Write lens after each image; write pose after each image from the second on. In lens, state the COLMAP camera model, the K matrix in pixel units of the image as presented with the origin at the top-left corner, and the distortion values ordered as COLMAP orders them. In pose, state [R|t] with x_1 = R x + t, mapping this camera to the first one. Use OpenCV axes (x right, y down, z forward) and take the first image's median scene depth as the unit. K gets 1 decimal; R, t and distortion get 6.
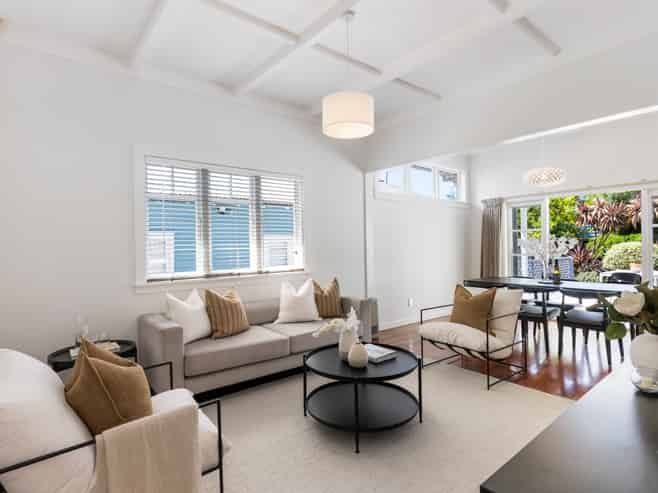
lens RADIAL K [[346.1, 0, 329.0], [0, 346.1, 246.5], [0, 0, 1]] dist [0.000700, -0.025395]
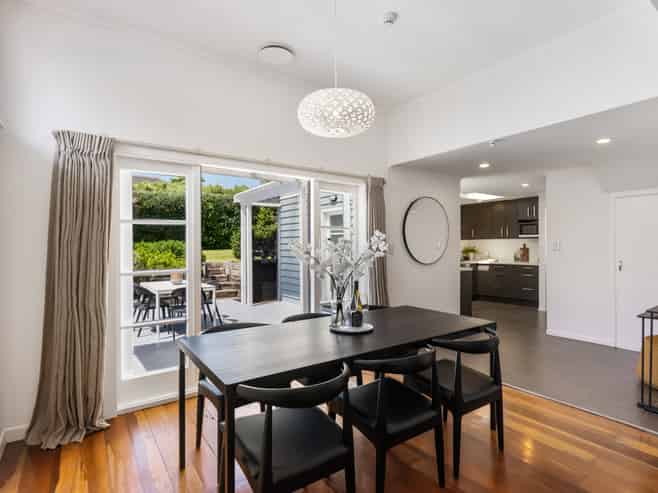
lens RADIAL K [[346.1, 0, 329.0], [0, 346.1, 246.5], [0, 0, 1]] dist [0.000700, -0.025395]
pose [[0.054948, 0.012399, 0.998412, 0.105193], [0.000850, 0.999922, -0.012465, -0.006357], [-0.998489, 0.001533, 0.054933, 0.763423]]
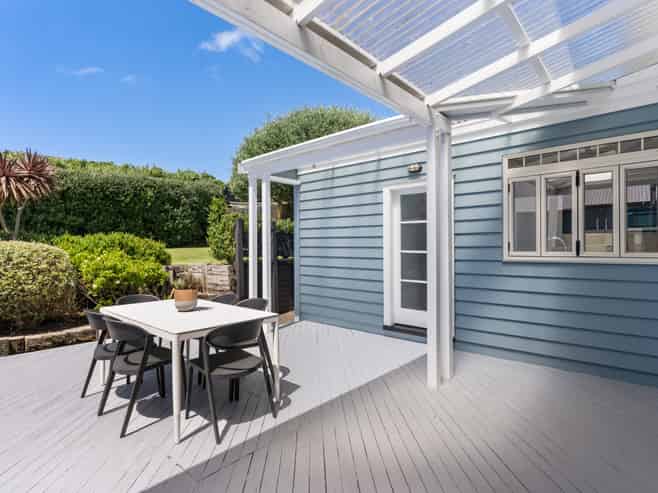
lens RADIAL K [[346.1, 0, 329.0], [0, 346.1, 246.5], [0, 0, 1]] dist [0.000700, -0.025395]
pose [[-0.167872, 0.014730, 0.985699, 0.578276], [0.002492, 0.999892, -0.014518, 0.005608], [-0.985806, 0.000020, -0.167891, 1.173411]]
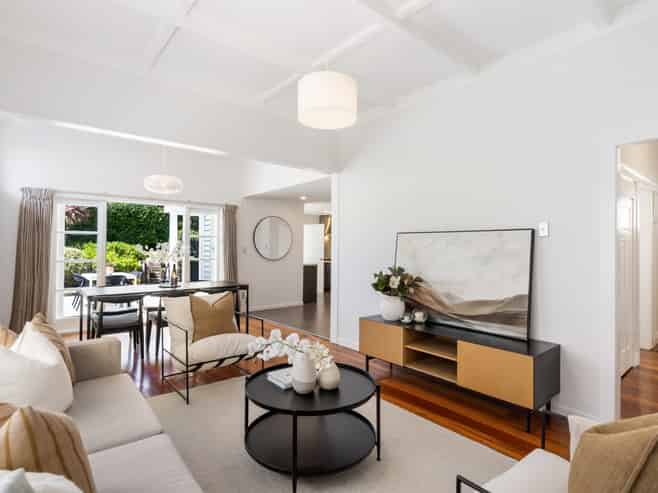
lens RADIAL K [[346.1, 0, 329.0], [0, 346.1, 246.5], [0, 0, 1]] dist [0.000700, -0.025395]
pose [[-0.025714, 0.020162, 0.999466, -0.322368], [-0.008703, 0.999754, -0.020392, -0.000257], [-0.999631, -0.009222, -0.025533, 0.408617]]
